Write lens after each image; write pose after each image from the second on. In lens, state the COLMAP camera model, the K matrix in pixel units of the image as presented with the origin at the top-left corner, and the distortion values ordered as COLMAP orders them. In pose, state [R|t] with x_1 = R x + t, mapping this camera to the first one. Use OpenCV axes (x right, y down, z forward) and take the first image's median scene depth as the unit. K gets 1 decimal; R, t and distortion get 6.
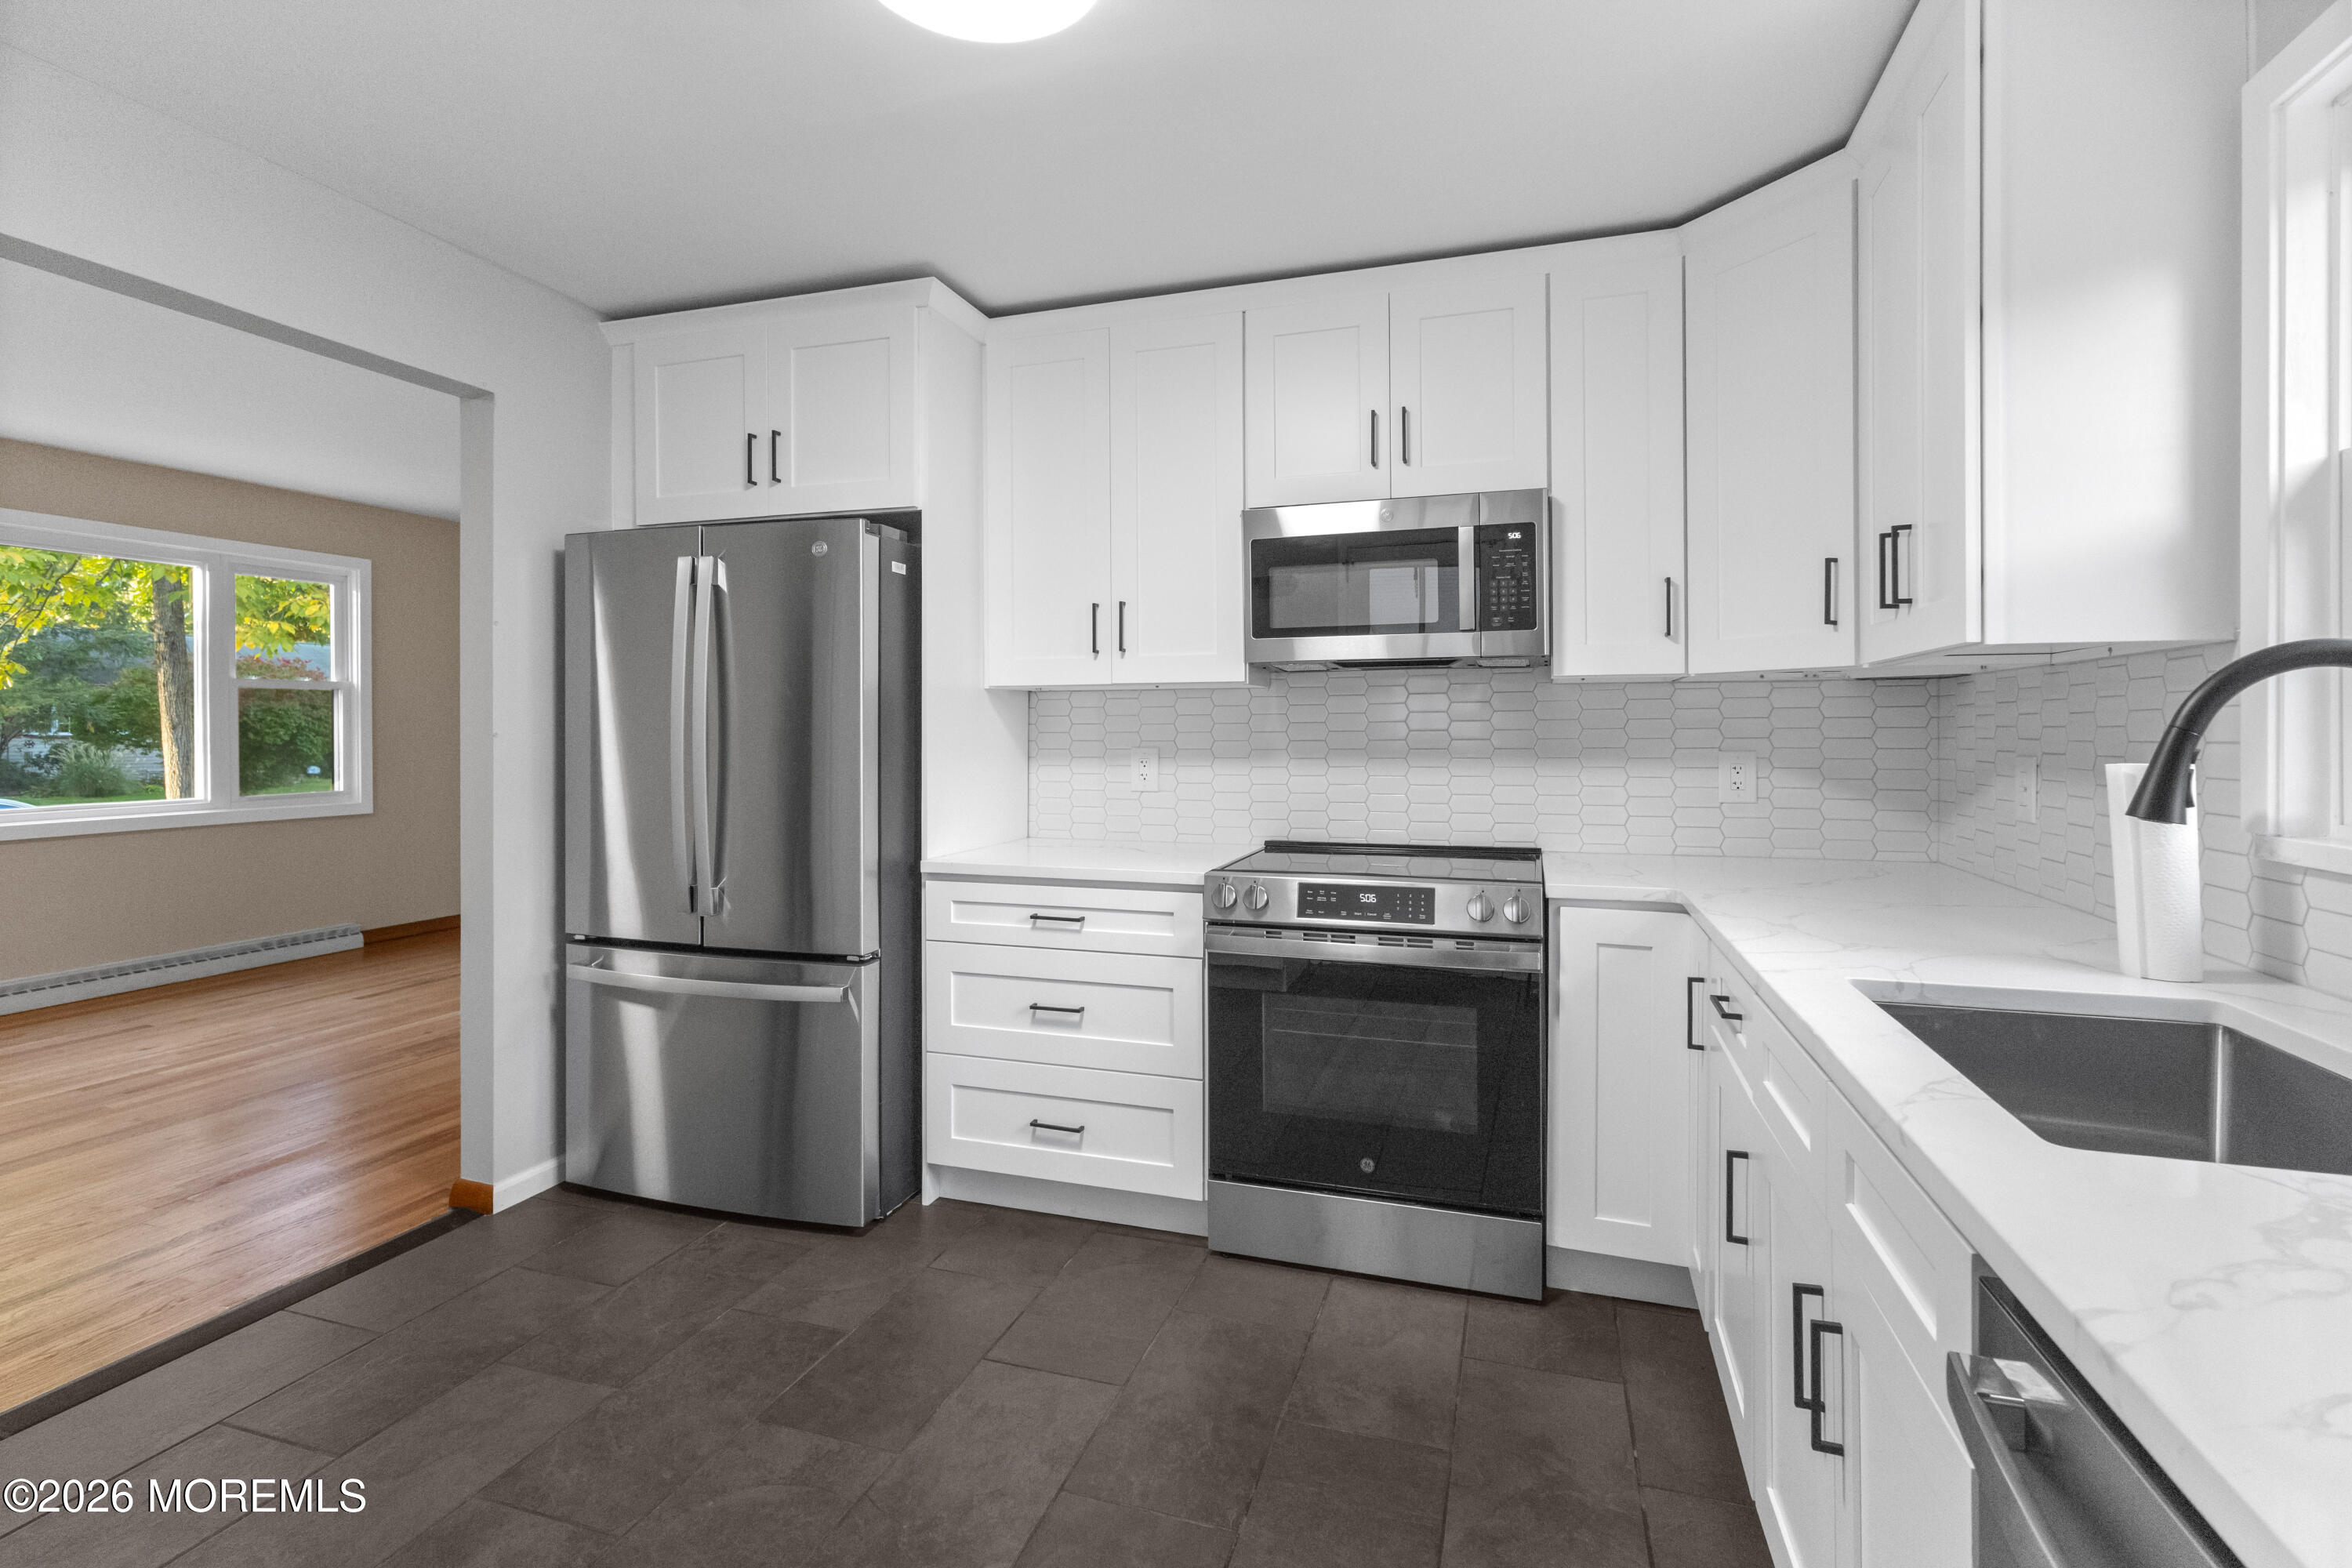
lens RADIAL K [[1105.1, 0, 1170.9], [0, 1105.1, 728.3], [0, 0, 1]] dist [0.001546, 0.001072]
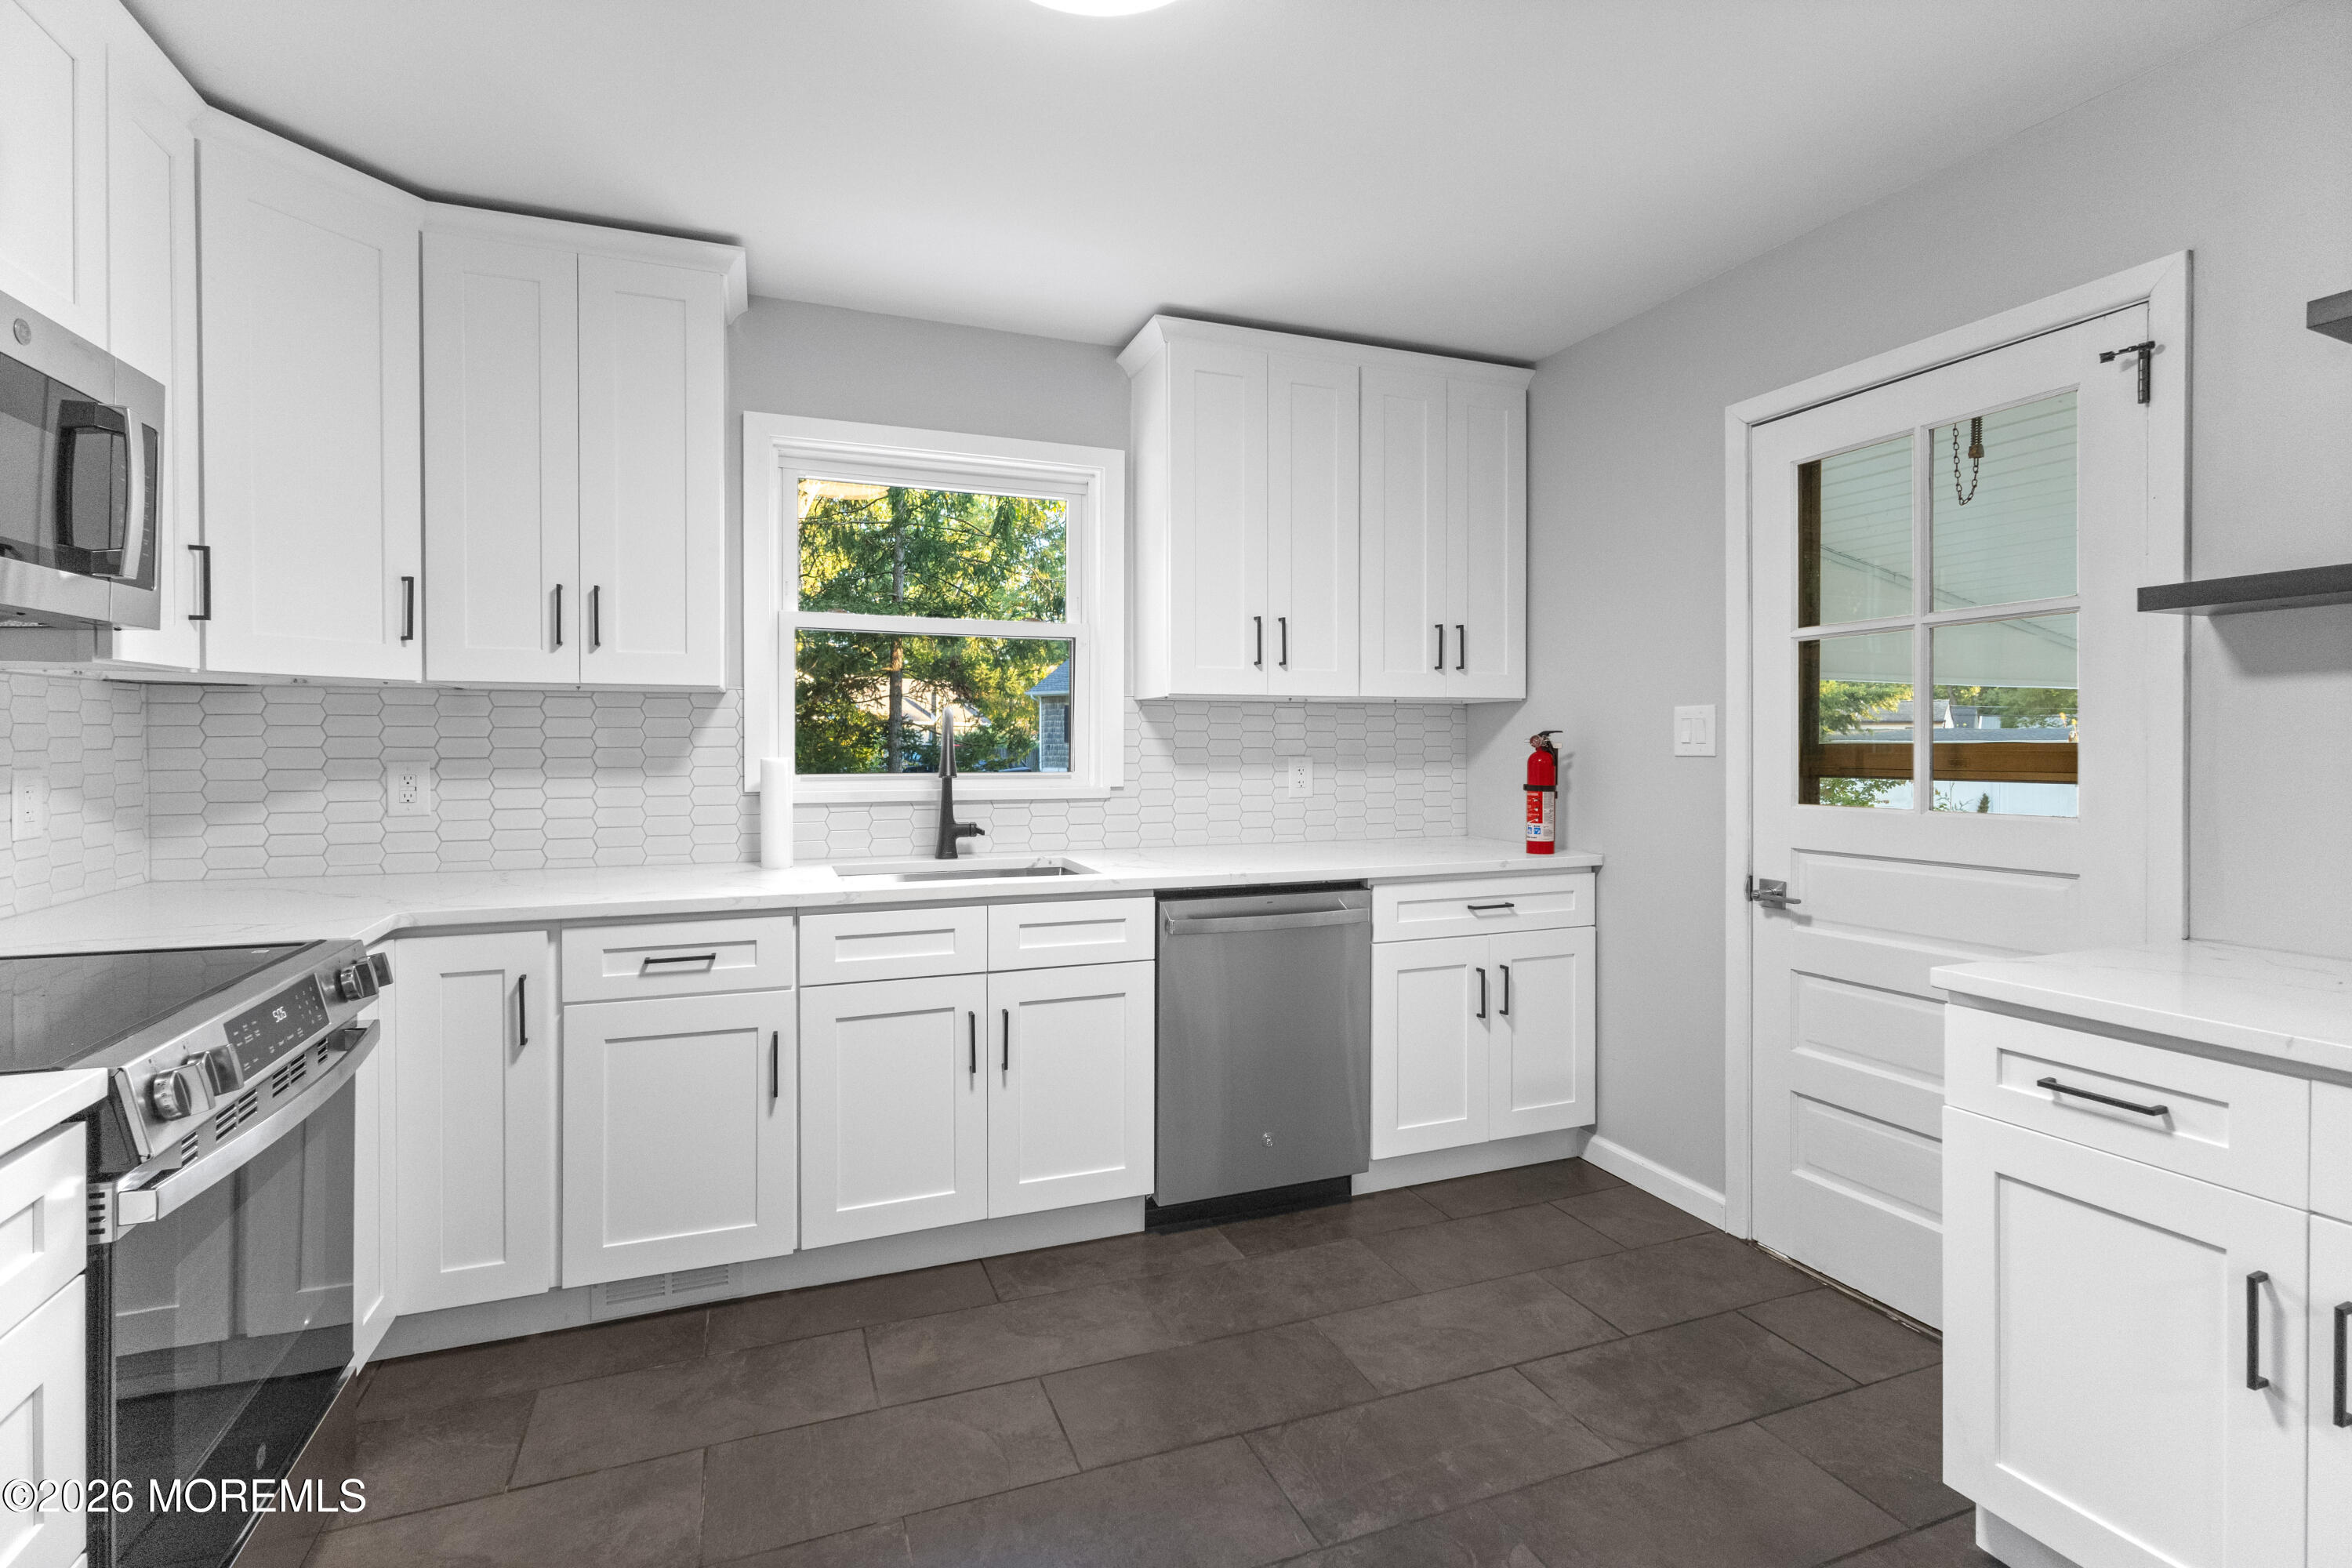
lens RADIAL K [[1092.7, 0, 1169.2], [0, 1092.7, 750.2], [0, 0, 1]] dist [0.000678, 0.000379]
pose [[-0.641257, -0.008522, 0.767279, -0.568044], [-0.001599, 0.999951, 0.009770, -0.000445], [-0.767325, 0.005038, -0.641239, 0.943740]]
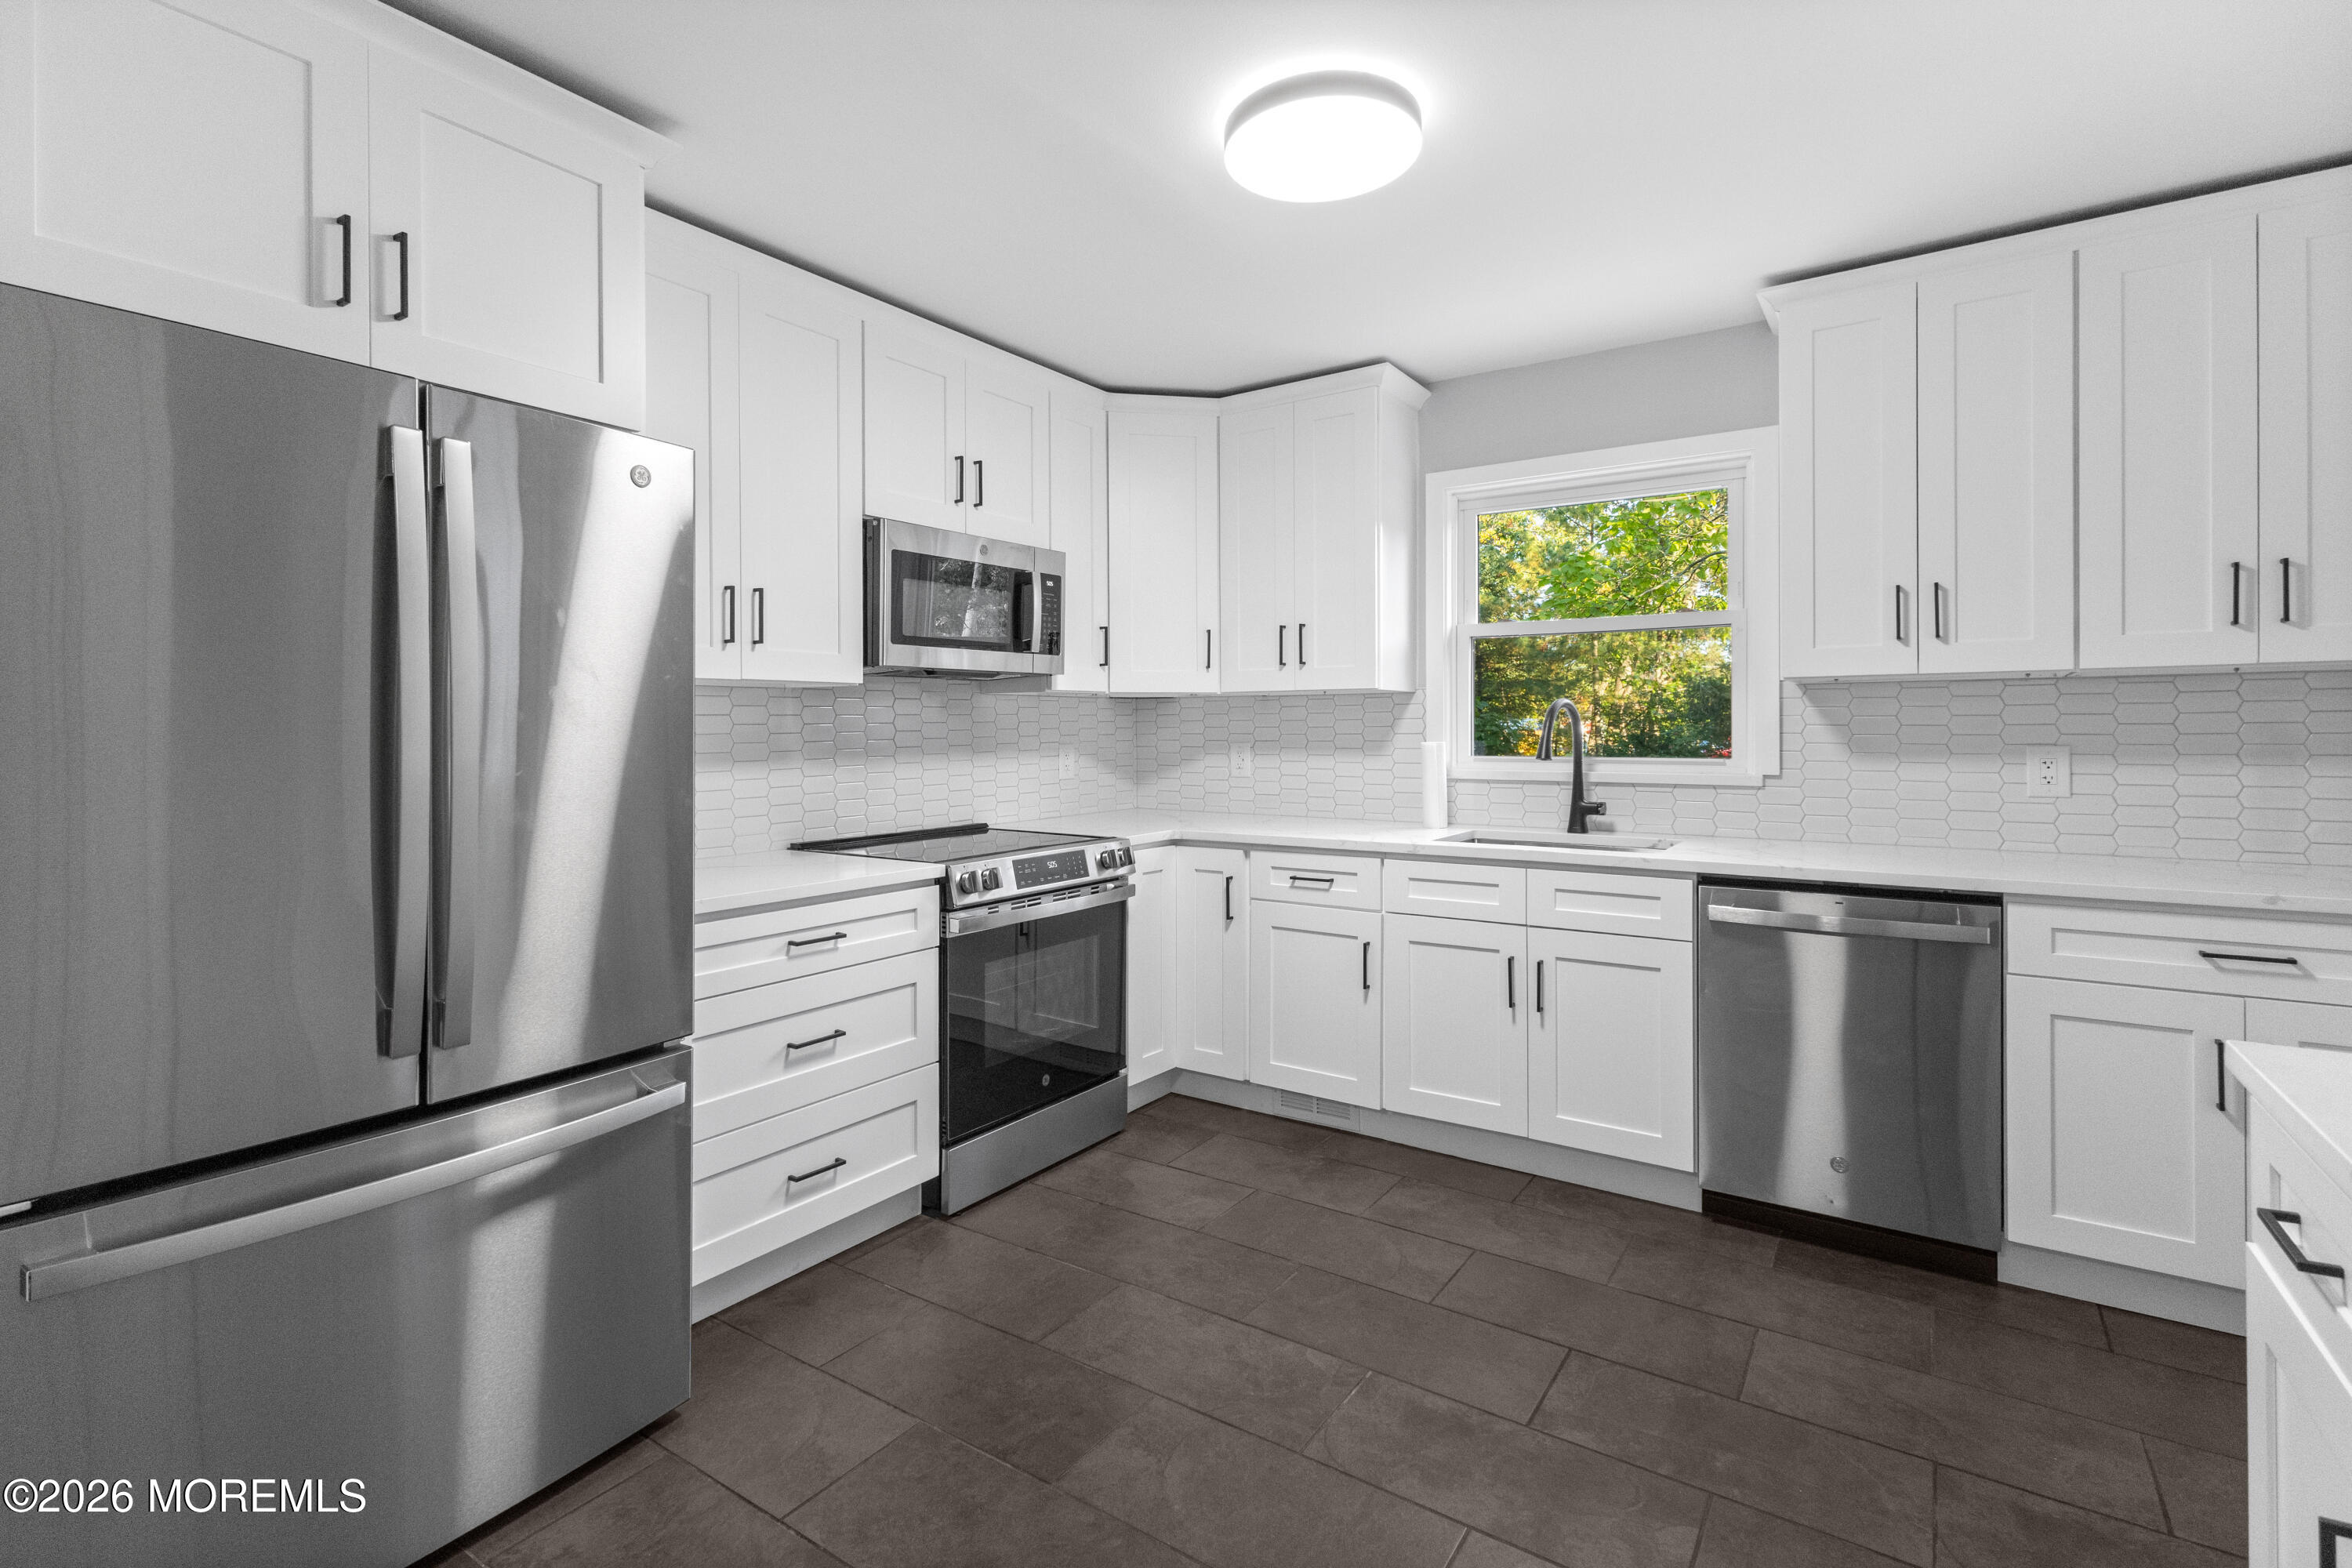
lens RADIAL K [[1105.1, 0, 1170.9], [0, 1105.1, 728.3], [0, 0, 1]] dist [0.001546, 0.001072]
pose [[0.276869, 0.000440, 0.960907, -0.922234], [0.003149, 0.999994, -0.001365, 0.001823], [-0.960902, 0.003404, 0.276866, 0.489195]]
